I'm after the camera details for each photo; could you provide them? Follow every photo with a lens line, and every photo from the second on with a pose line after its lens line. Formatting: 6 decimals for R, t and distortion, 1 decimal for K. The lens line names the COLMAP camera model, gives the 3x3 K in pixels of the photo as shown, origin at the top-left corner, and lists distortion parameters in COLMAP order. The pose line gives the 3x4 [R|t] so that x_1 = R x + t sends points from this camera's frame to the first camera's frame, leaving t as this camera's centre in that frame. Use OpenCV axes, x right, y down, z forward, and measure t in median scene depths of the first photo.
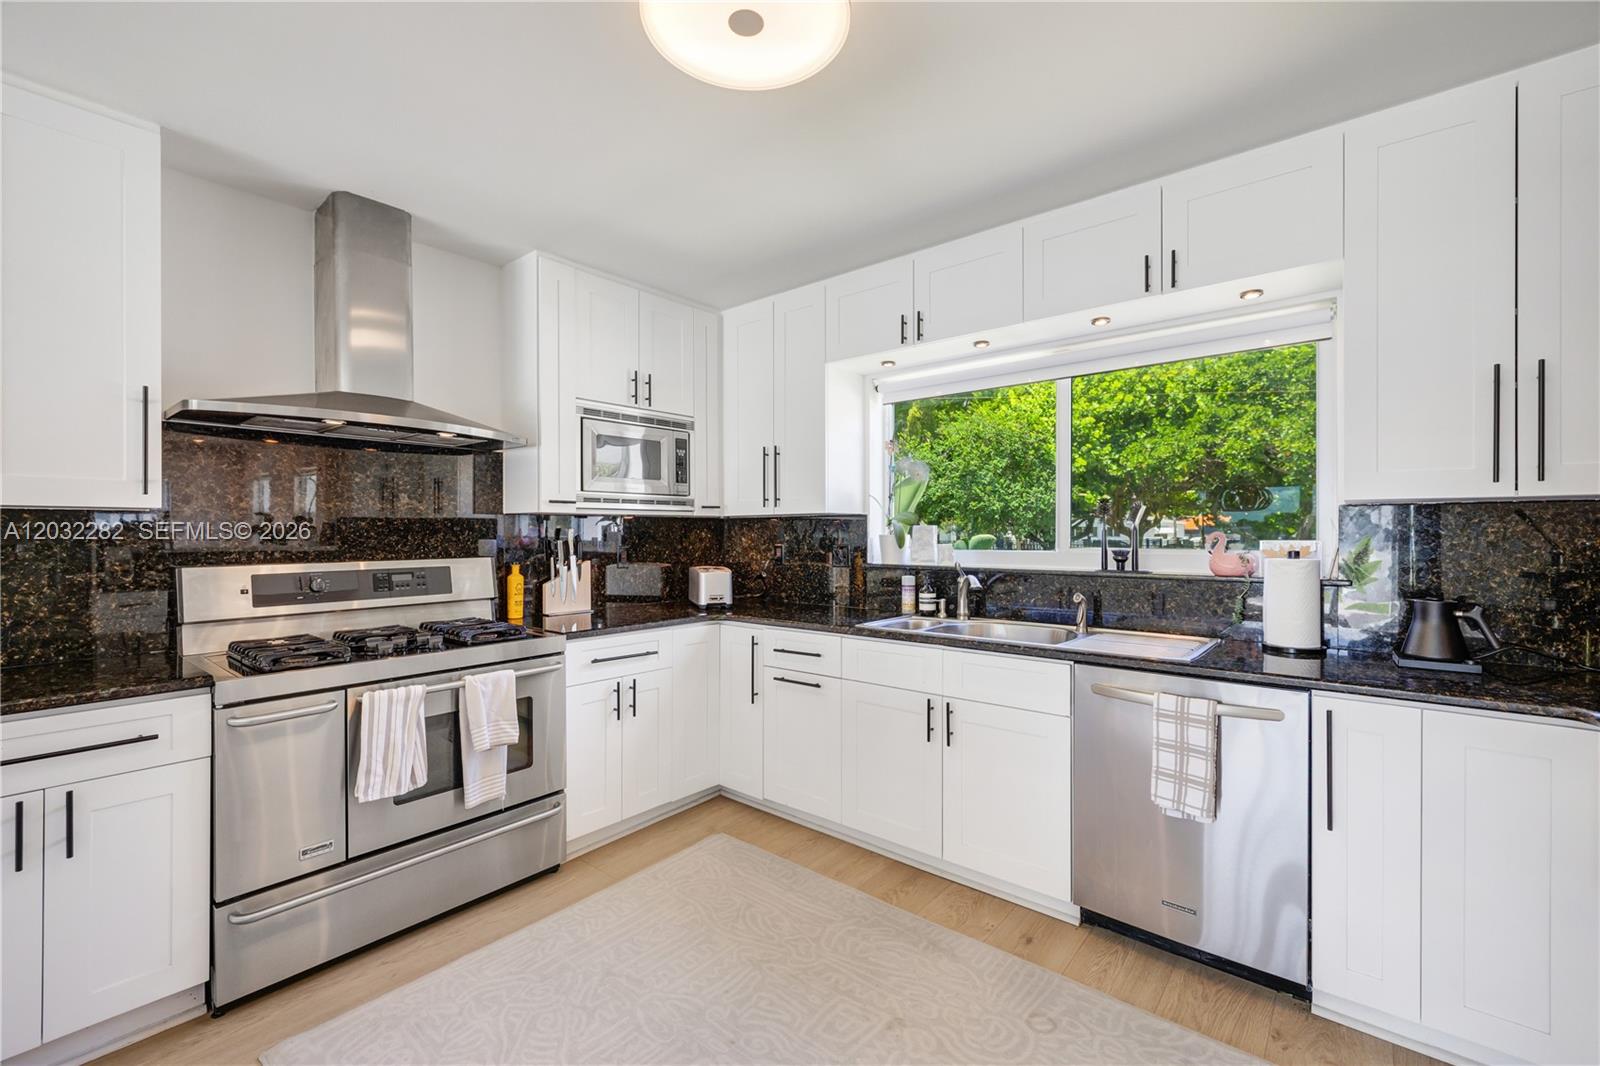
lens RADIAL K [[676.3, 0, 805.5], [0, 676.3, 526.3], [0, 0, 1]] dist [0.002193, 0.000464]
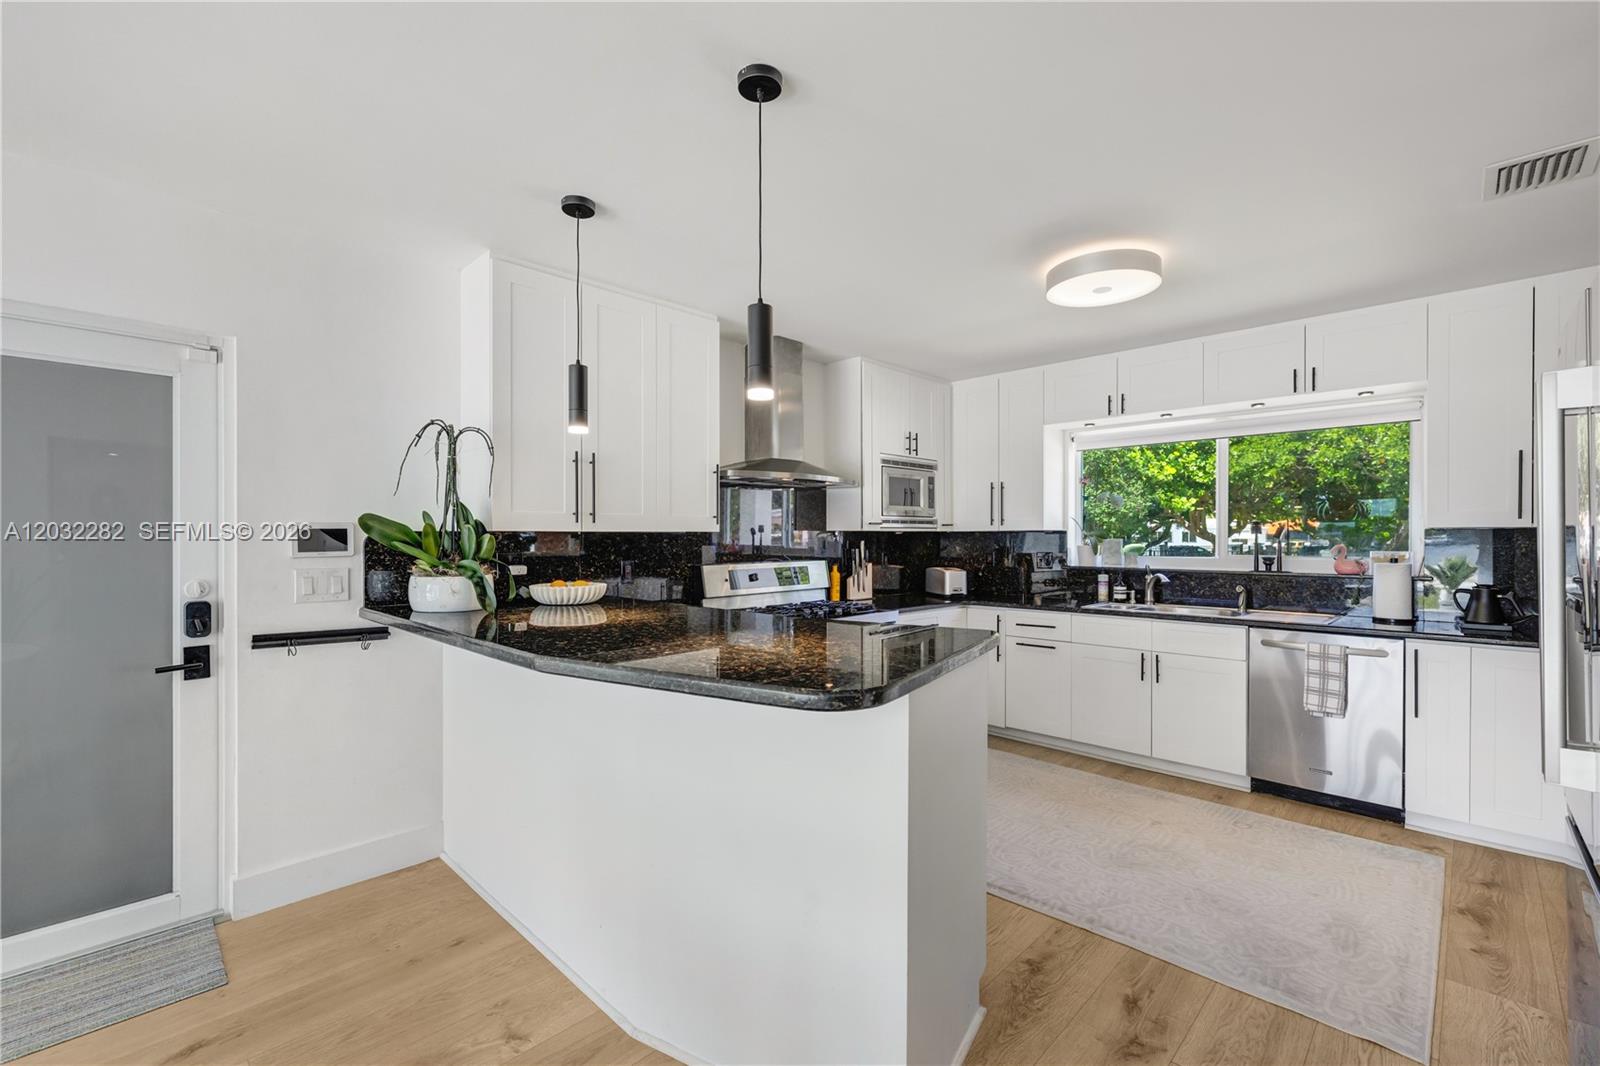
lens RADIAL K [[700.2, 0, 800.0], [0, 700.2, 533.0], [0, 0, 1]] dist [0.003449, 0.000722]
pose [[0.997429, 0.000936, -0.071652, -0.402092], [-0.000656, 0.999992, 0.003923, -0.020394], [0.071655, -0.003866, 0.997422, -0.541941]]
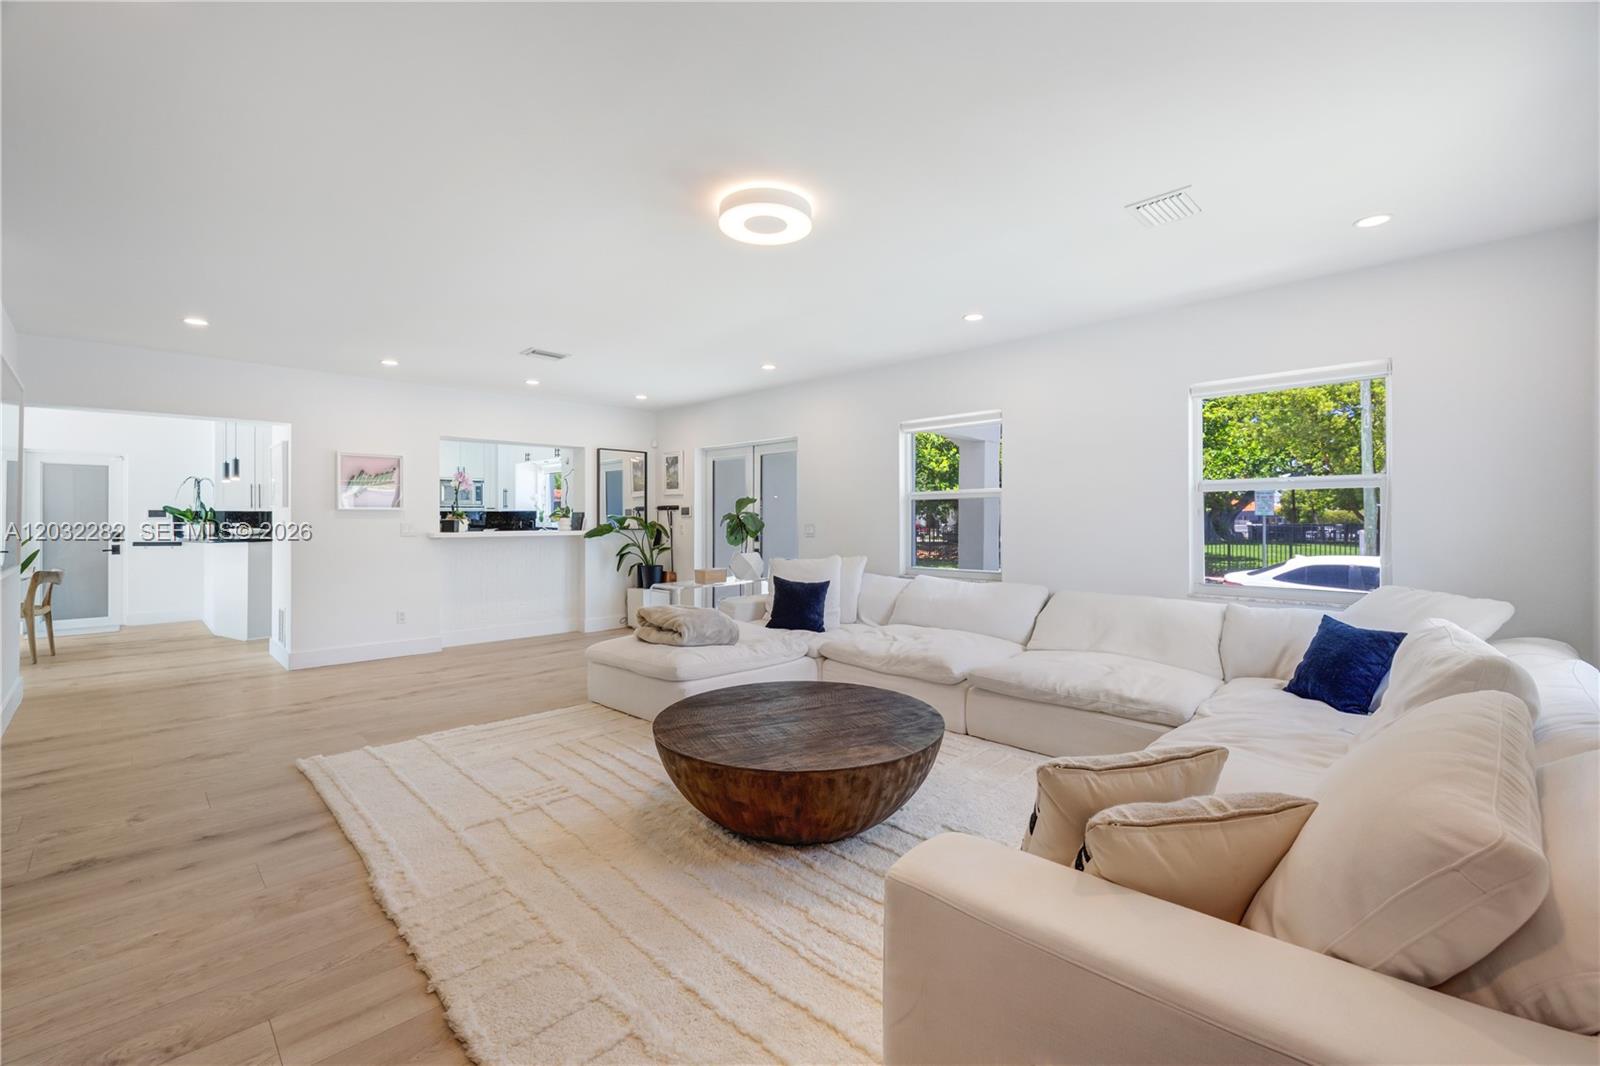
lens RADIAL K [[691.1, 0, 799.7], [0, 691.1, 515.1], [0, 0, 1]] dist [0.002101, 0.000452]
pose [[0.995921, 0.000479, -0.090231, 1.751437], [0.000015, 0.999985, 0.005477, -0.018432], [0.090232, -0.005456, 0.995906, -2.240385]]
